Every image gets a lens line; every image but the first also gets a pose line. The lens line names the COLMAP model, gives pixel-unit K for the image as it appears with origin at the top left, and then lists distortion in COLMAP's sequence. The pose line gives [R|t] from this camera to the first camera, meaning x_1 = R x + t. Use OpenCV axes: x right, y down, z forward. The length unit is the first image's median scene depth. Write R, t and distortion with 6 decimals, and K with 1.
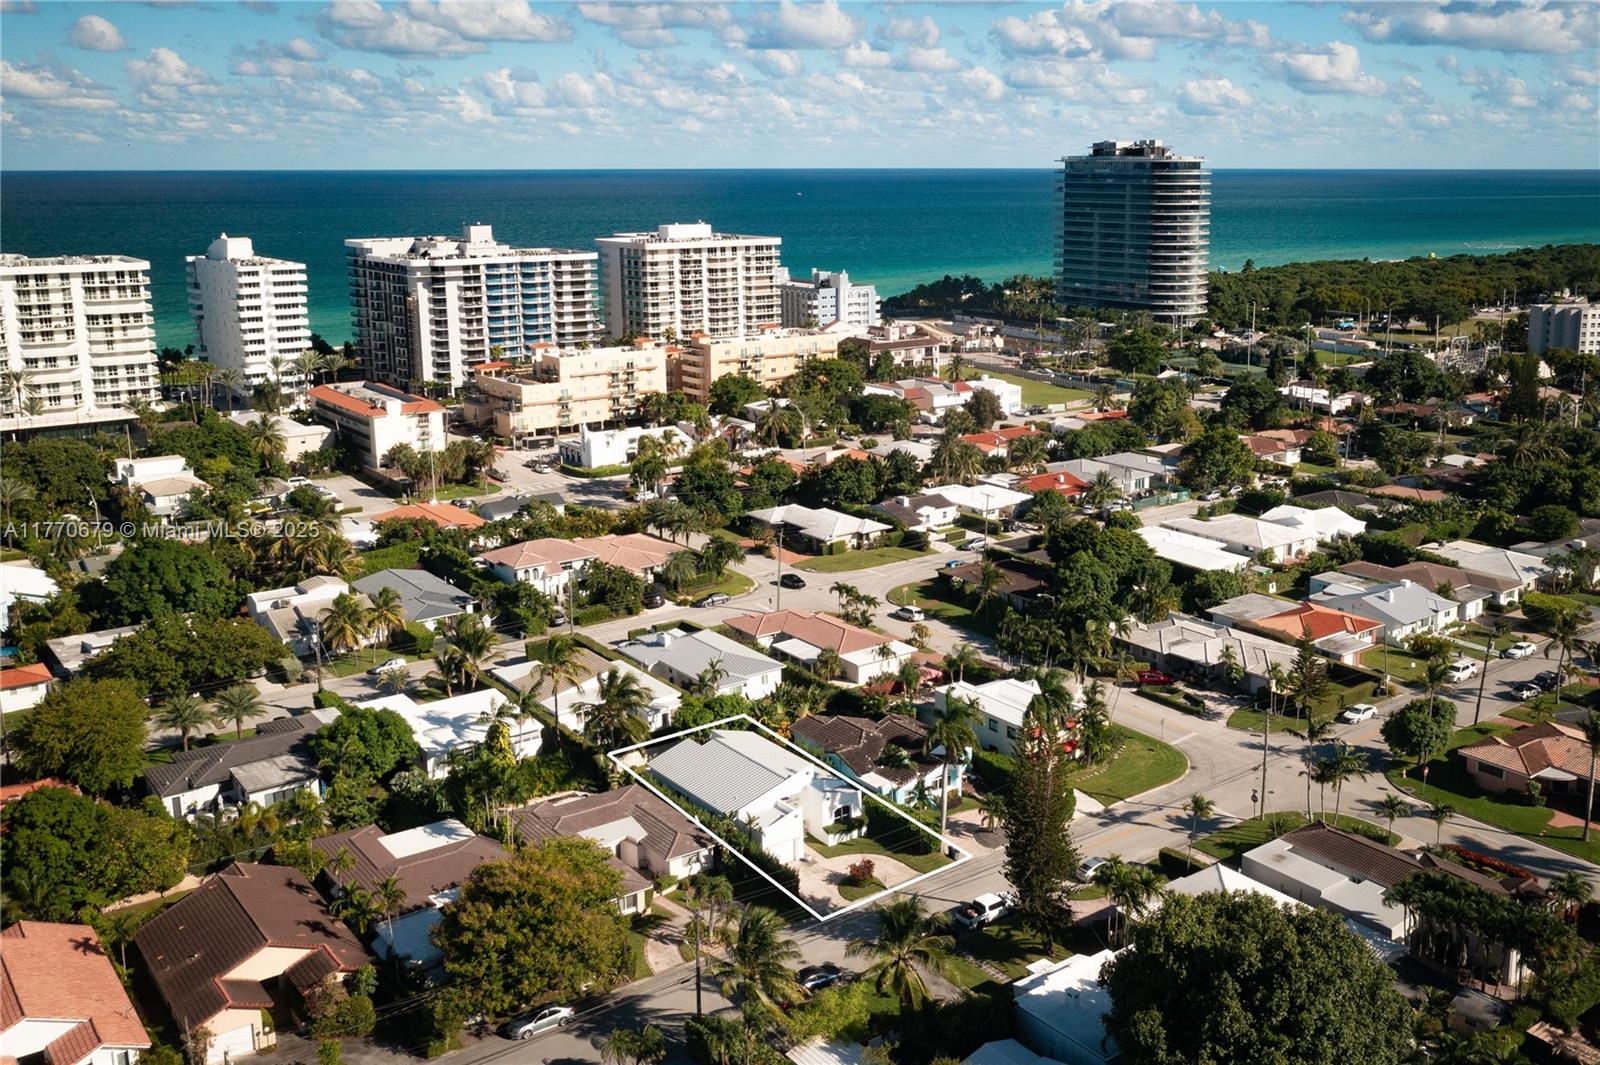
lens RADIAL K [[1439.2, 0, 908.1], [0, 1439.2, 449.7], [0, 0, 1]] dist [-0.029611, 0.060372]
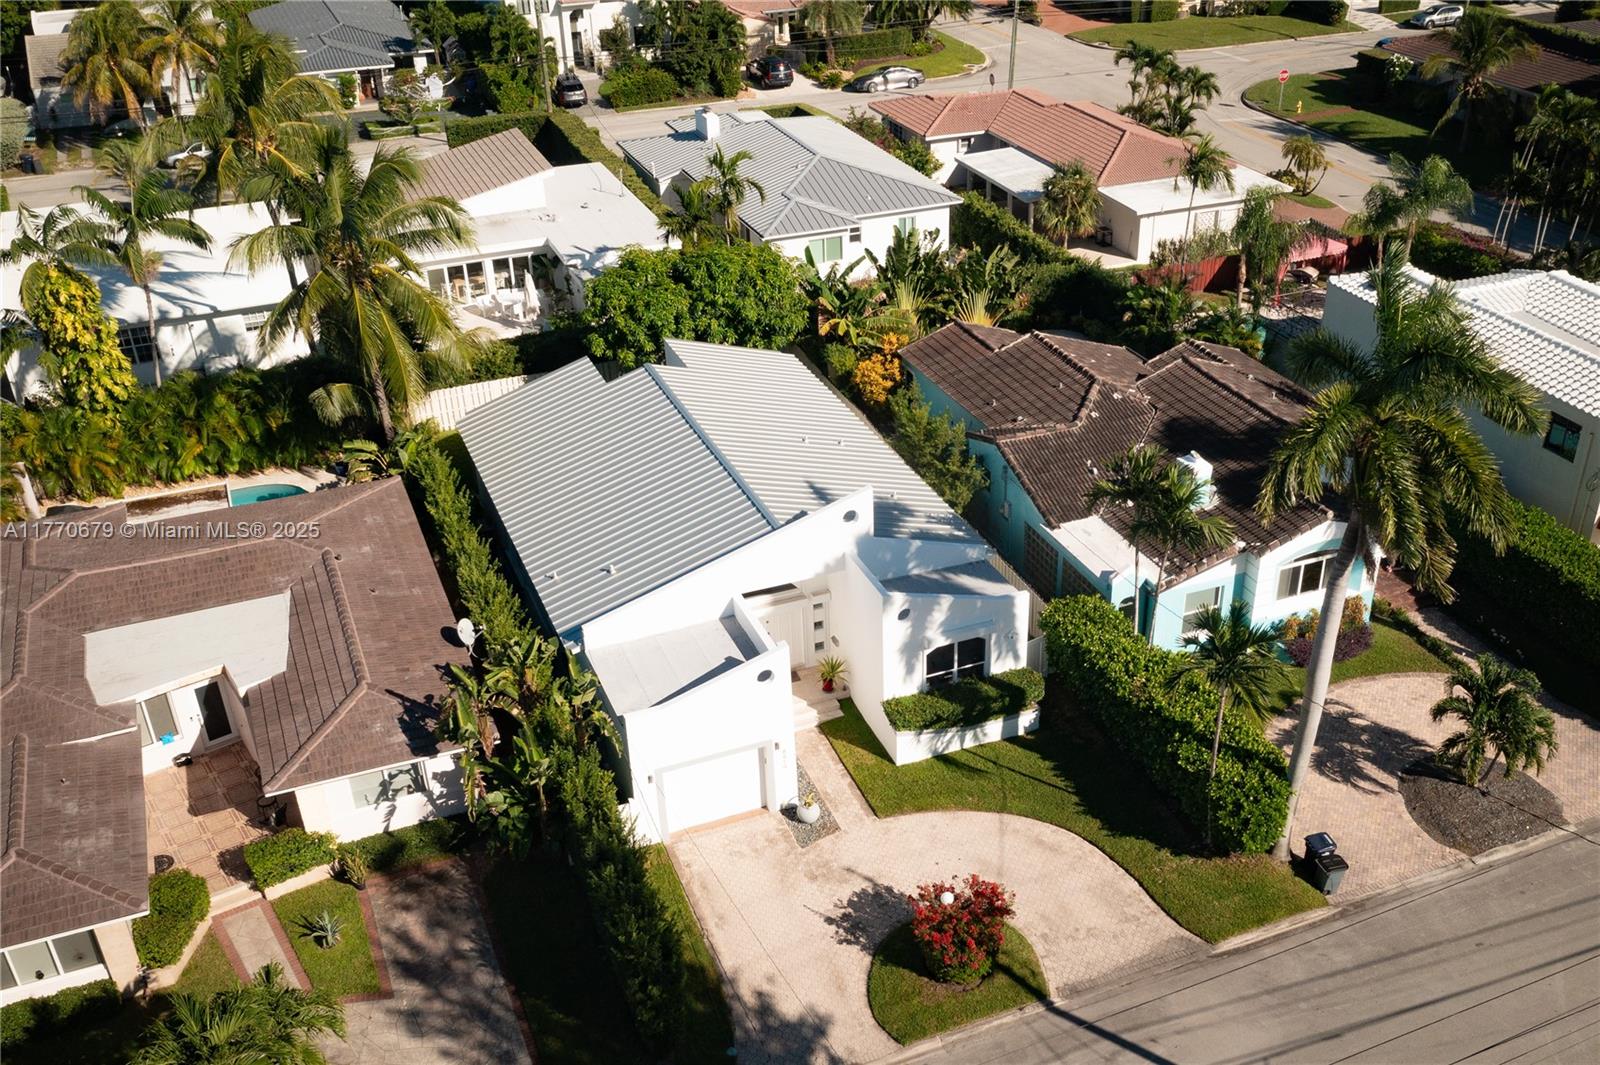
lens RADIAL K [[1579.1, 0, 900.6], [0, 1579.1, 646.1], [0, 0, 1]] dist [-0.055396, 0.114074]
pose [[0.970083, 0.130173, -0.204926, 0.004872], [-0.043995, 0.924383, 0.378921, 0.067619], [0.238755, -0.358569, 0.902455, 0.373103]]
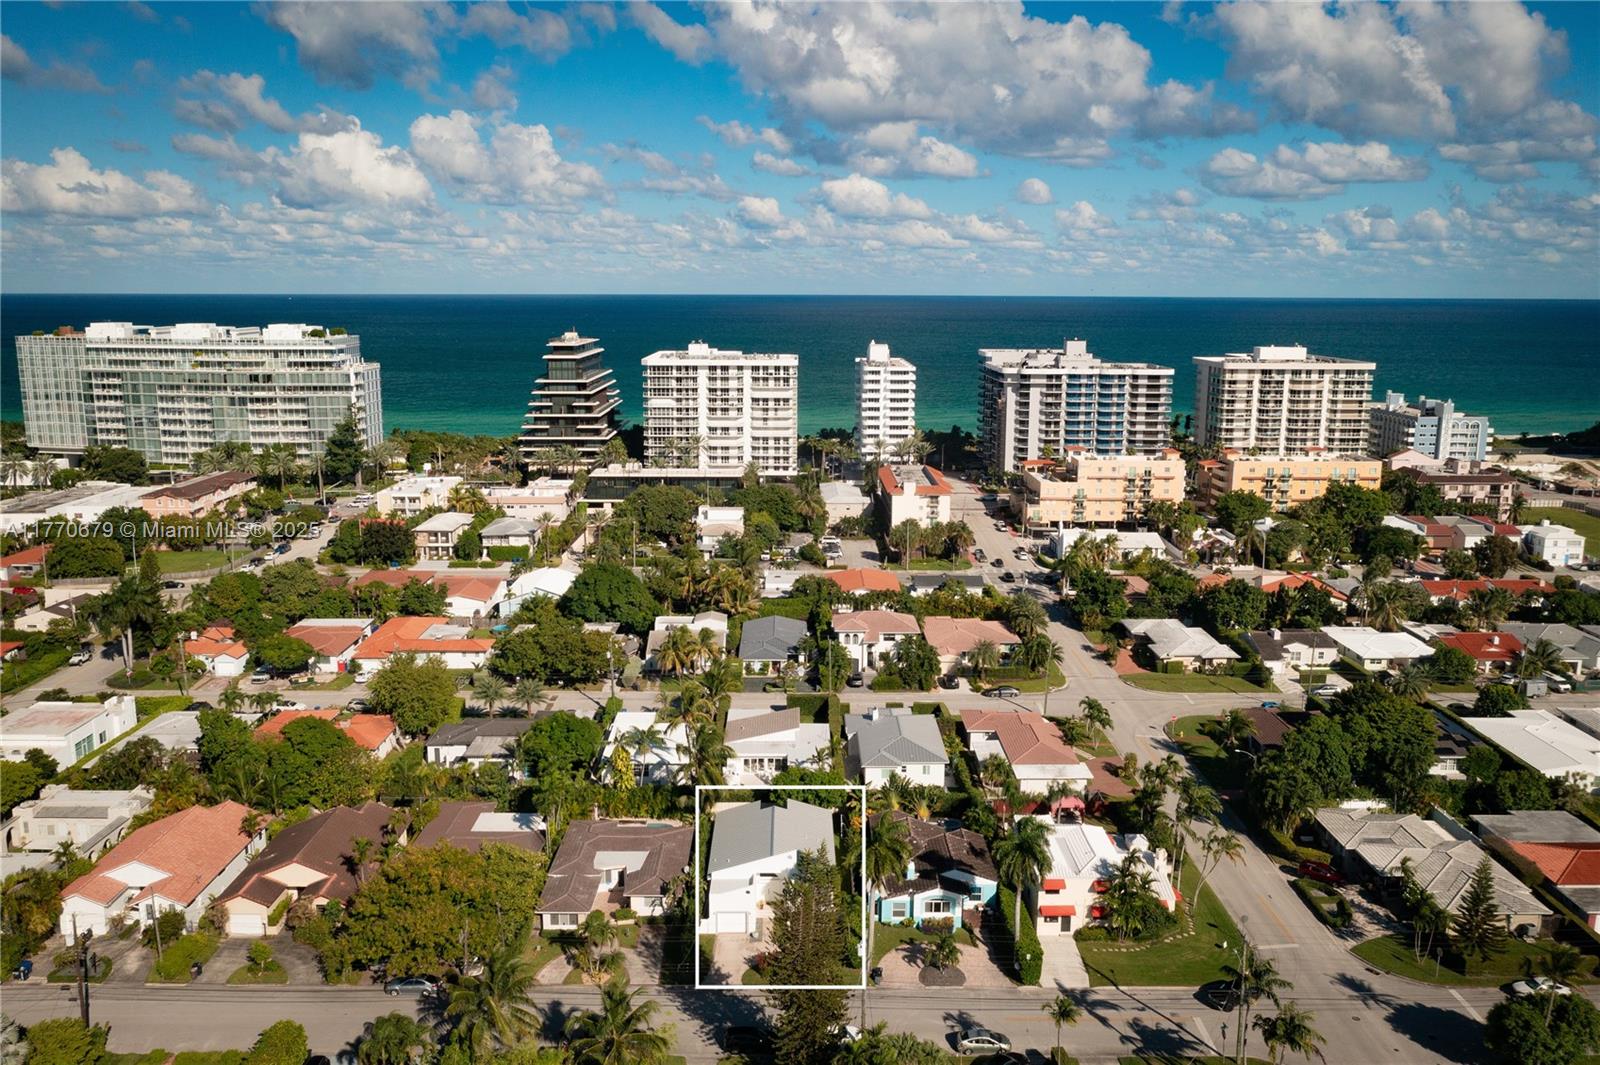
lens RADIAL K [[1252.7, 0, 800.0], [0, 1252.7, 532.5], [0, 0, 1]] dist [-0.042956, 0.092439]
pose [[0.797578, 0.119069, -0.591348, 0.235169], [-0.122818, 0.991845, 0.034059, -0.021430], [0.590580, 0.045463, 0.805697, 0.139280]]
